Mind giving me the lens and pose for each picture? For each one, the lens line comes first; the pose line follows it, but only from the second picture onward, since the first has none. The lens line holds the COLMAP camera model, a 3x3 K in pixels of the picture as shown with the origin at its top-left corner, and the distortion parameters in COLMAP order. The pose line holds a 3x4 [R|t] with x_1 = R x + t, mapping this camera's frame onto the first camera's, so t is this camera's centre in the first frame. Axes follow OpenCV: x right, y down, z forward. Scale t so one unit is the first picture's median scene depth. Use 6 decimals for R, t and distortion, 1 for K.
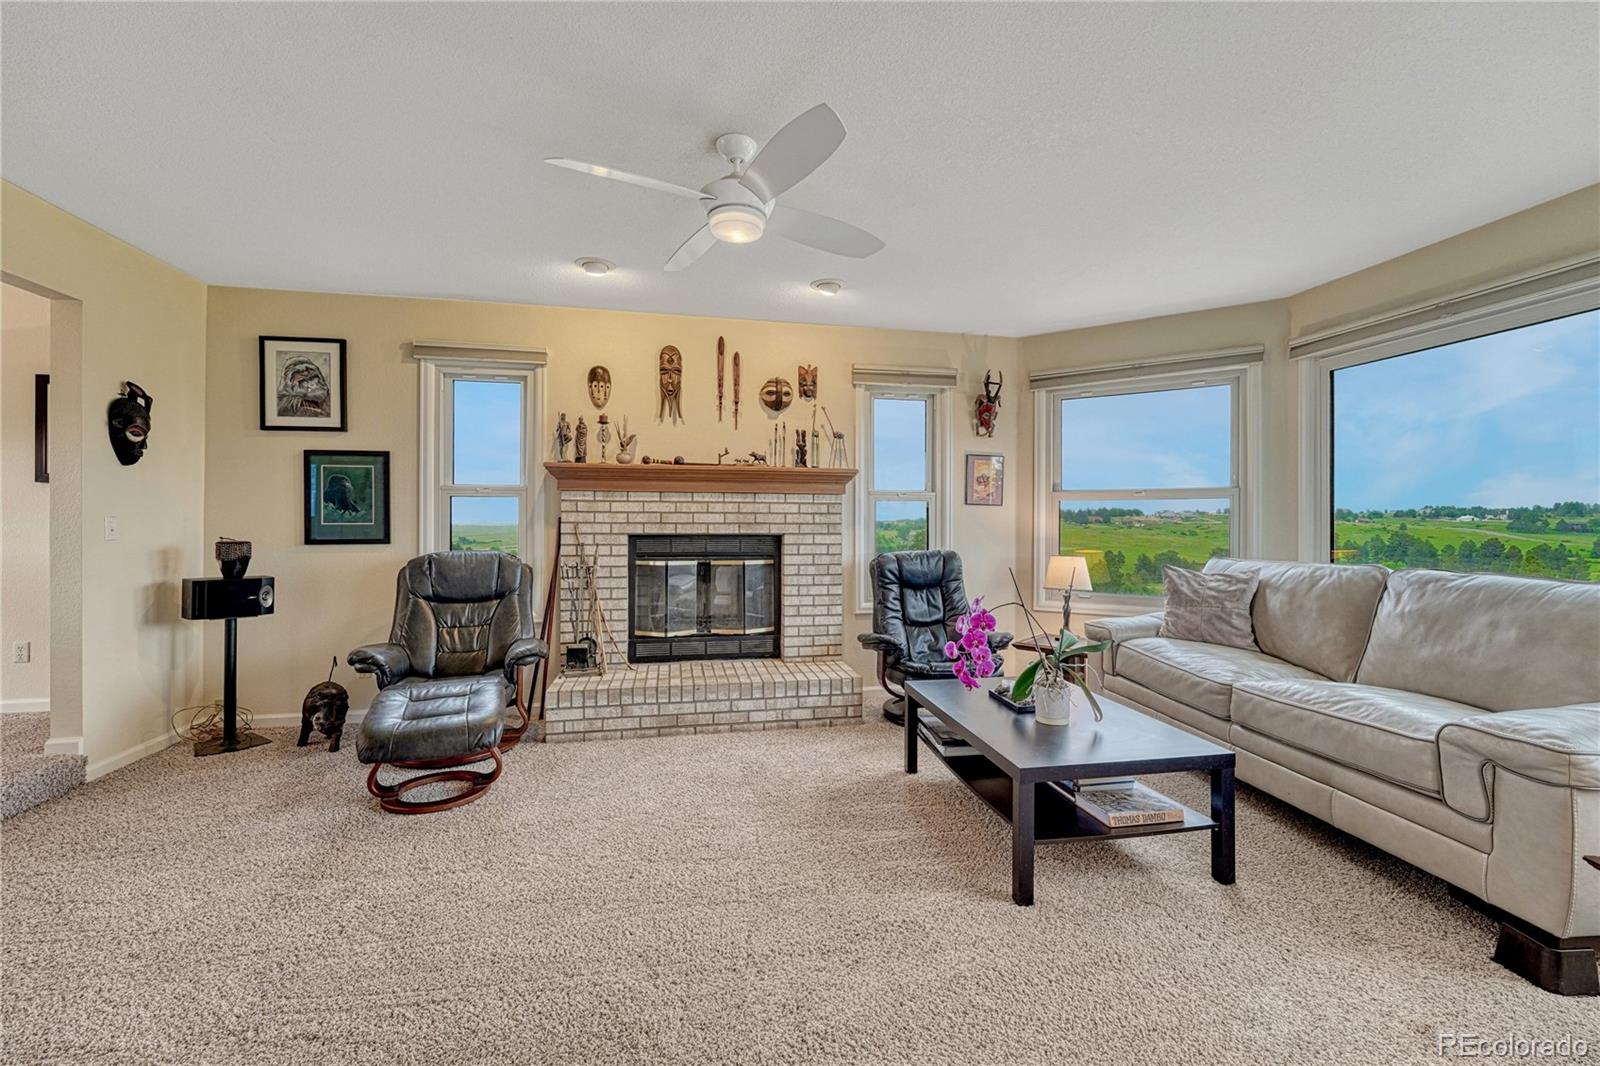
lens RADIAL K [[667.9, 0, 809.2], [0, 667.9, 524.9], [0, 0, 1]] dist [-0.014131, 0.002831]
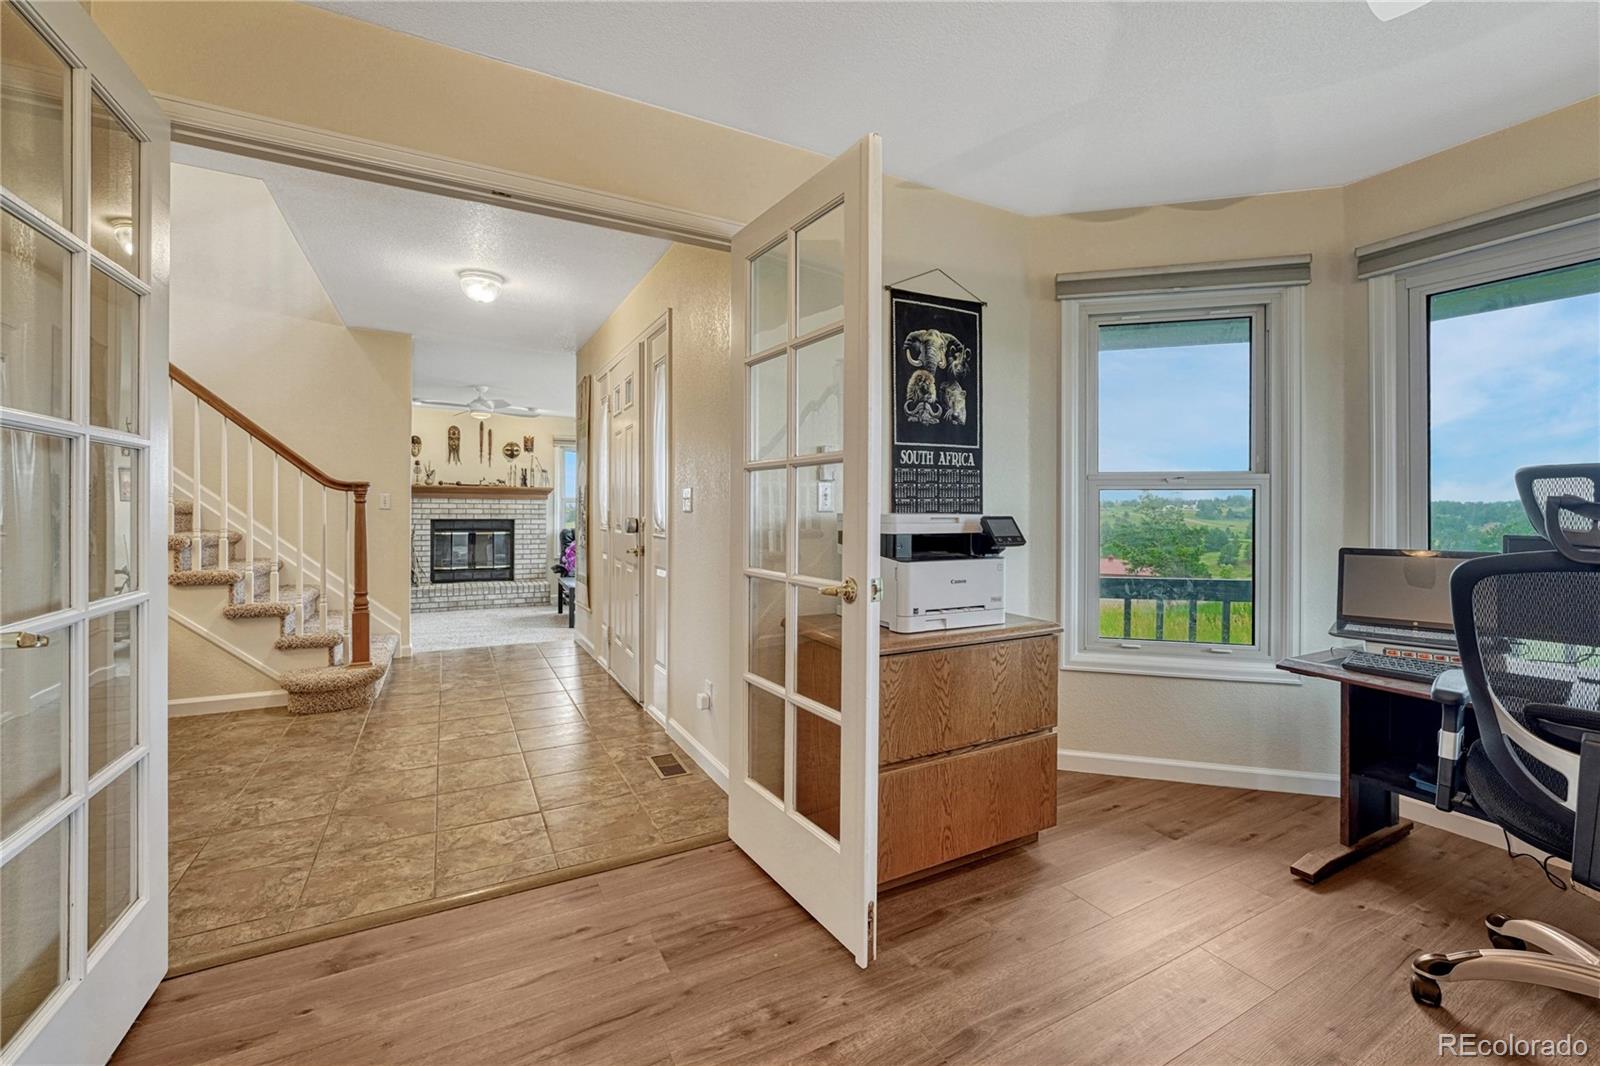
lens RADIAL K [[667.9, 0, 809.3], [0, 667.9, 510.5], [0, 0, 1]] dist [-0.014131, 0.002831]
pose [[0.956222, 0.002654, 0.292631, 0.240631], [-0.001622, 0.999992, -0.003770, -0.006703], [-0.292639, 0.003131, 0.956218, -1.288869]]
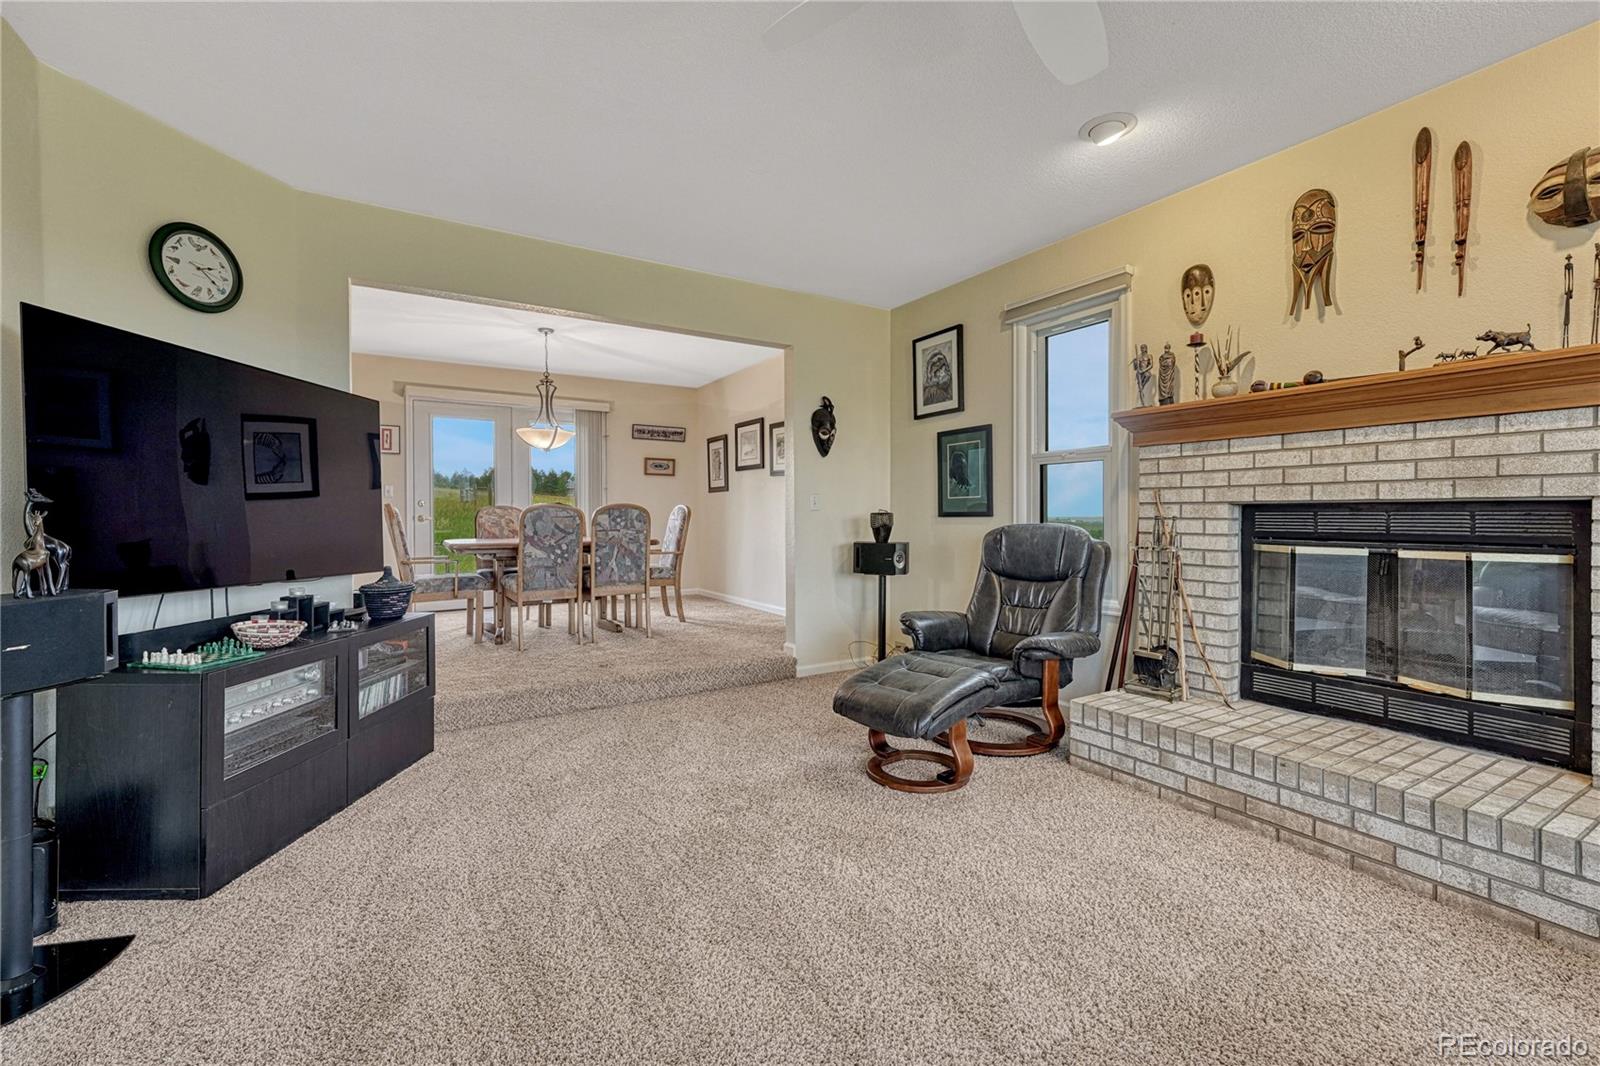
lens RADIAL K [[667.9, 0, 792.8], [0, 667.9, 523.5], [0, 0, 1]] dist [-0.014131, 0.002831]
pose [[0.327674, 0.009619, -0.944742, 0.212467], [0.000540, 0.999946, 0.010369, 0.027148], [0.944791, -0.003908, 0.327651, 0.372212]]
